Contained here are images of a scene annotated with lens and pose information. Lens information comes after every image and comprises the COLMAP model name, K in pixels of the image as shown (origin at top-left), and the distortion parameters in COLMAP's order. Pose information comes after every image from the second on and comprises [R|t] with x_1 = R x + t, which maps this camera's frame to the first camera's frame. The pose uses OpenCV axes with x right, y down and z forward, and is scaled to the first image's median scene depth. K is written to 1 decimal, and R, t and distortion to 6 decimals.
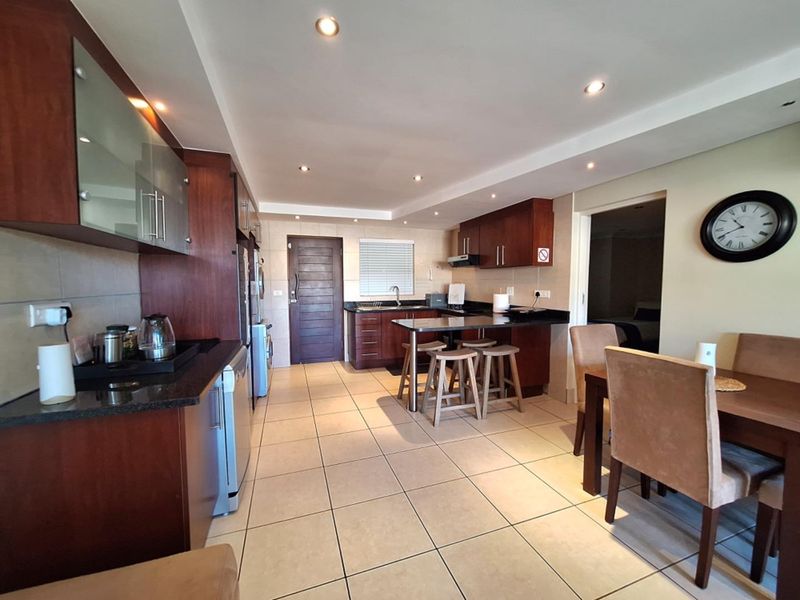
lens RADIAL K [[319.5, 0, 400.0], [0, 319.5, 300.0], [0, 0, 1]] dist [-0.001260, -0.000060]
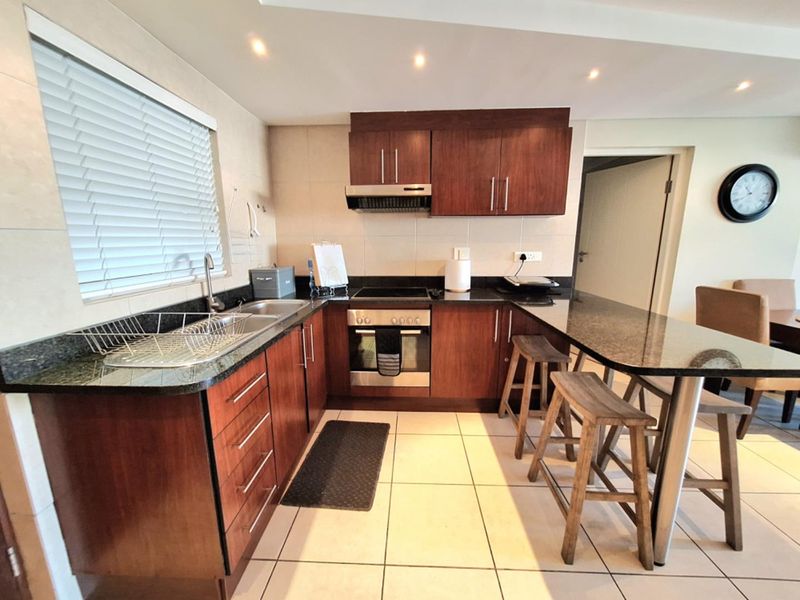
lens RADIAL K [[316.2, 0, 400.0], [0, 316.2, 300.0], [0, 0, 1]] dist [-0.000749, 0.000142]
pose [[0.386204, -0.172377, 0.906164, -0.269654], [0.051604, 0.984883, 0.165358, -0.044817], [-0.920969, -0.017100, 0.389261, 0.795128]]
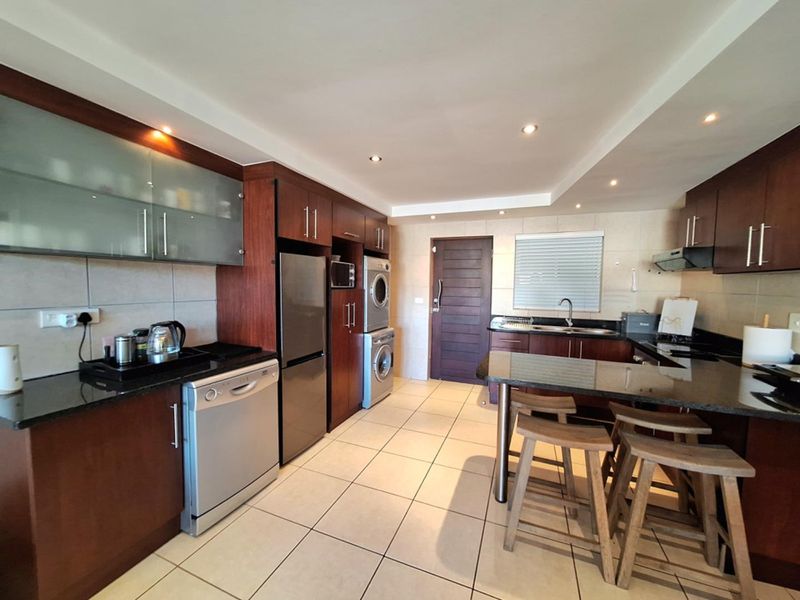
lens RADIAL K [[316.2, 0, 400.0], [0, 316.2, 300.0], [0, 0, 1]] dist [-0.000749, 0.000142]
pose [[0.744663, 0.049496, -0.665603, 0.204358], [-0.054095, 0.998441, 0.013727, -0.033294], [0.665245, 0.025784, 0.746180, 0.270054]]
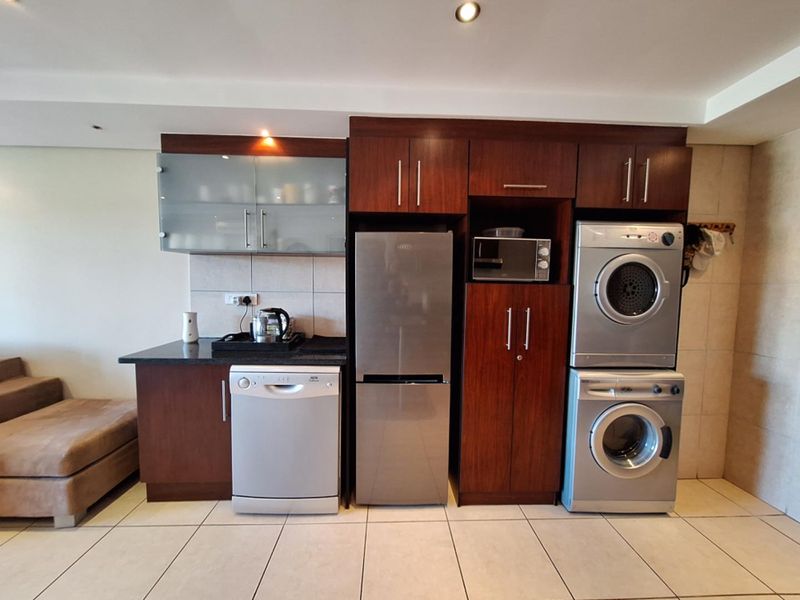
lens RADIAL K [[319.5, 0, 400.0], [0, 319.5, 300.0], [0, 0, 1]] dist [-0.001260, -0.000060]
pose [[-0.309423, 0.056787, -0.949227, 0.090789], [-0.063630, 0.994742, 0.080251, -0.043080], [0.948793, 0.085231, -0.304183, 0.677793]]
